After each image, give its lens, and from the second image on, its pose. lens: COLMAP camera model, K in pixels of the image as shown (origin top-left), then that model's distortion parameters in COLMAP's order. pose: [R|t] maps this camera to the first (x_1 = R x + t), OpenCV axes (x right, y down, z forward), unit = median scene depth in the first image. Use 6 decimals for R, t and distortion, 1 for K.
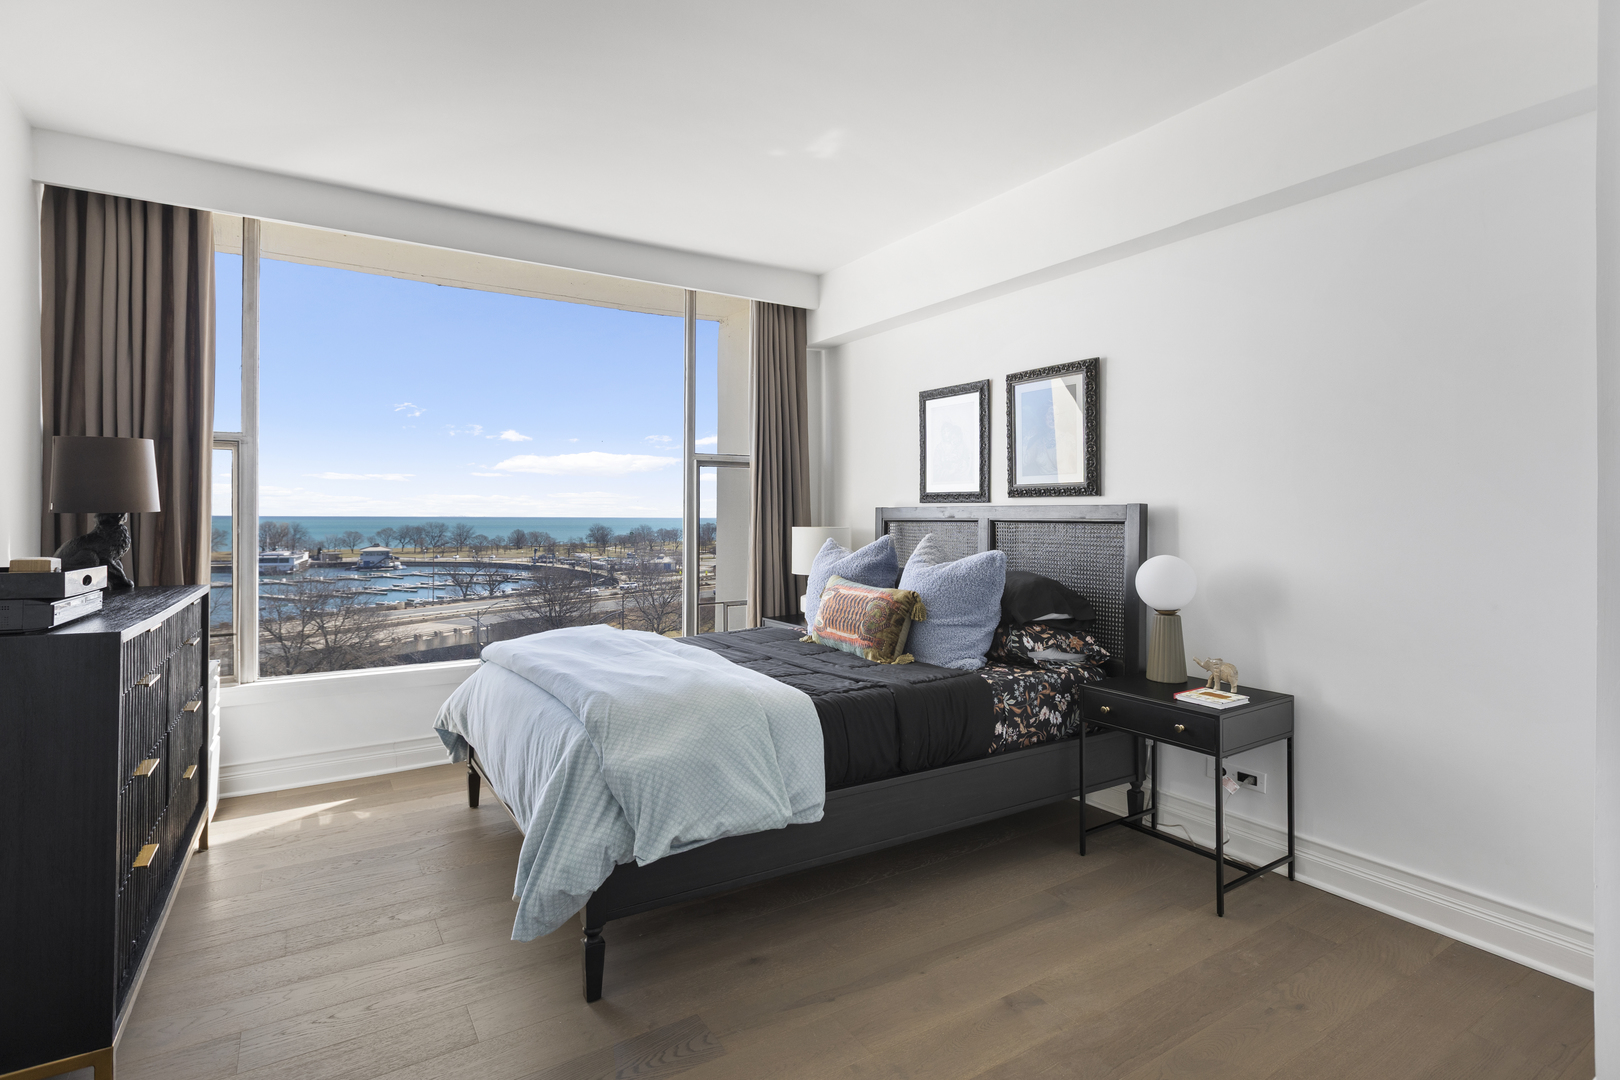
lens RADIAL K [[767.1, 0, 807.1], [0, 767.1, 518.0], [0, 0, 1]] dist [-0.004409, -0.000472]
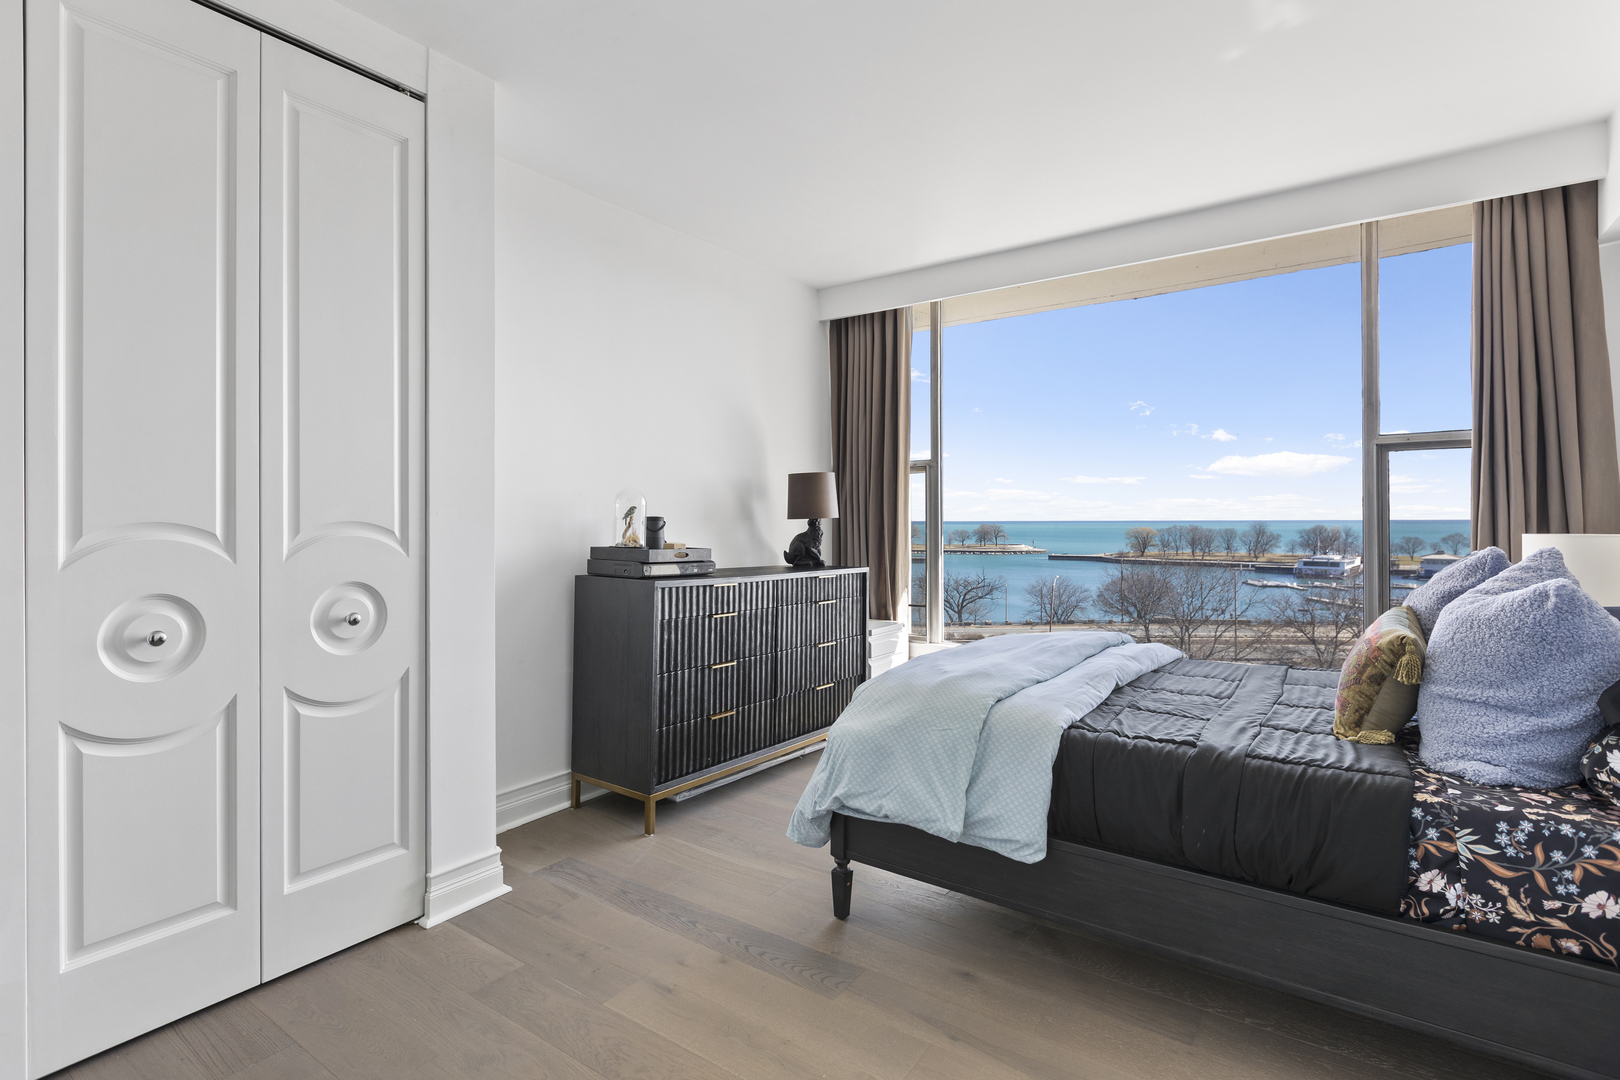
lens RADIAL K [[767.1, 0, 807.1], [0, 767.1, 518.0], [0, 0, 1]] dist [-0.004409, -0.000472]
pose [[0.400416, -0.006574, -0.916310, 0.523269], [0.000982, 0.999977, -0.006746, 0.002562], [0.916333, 0.001801, 0.400414, 0.297753]]
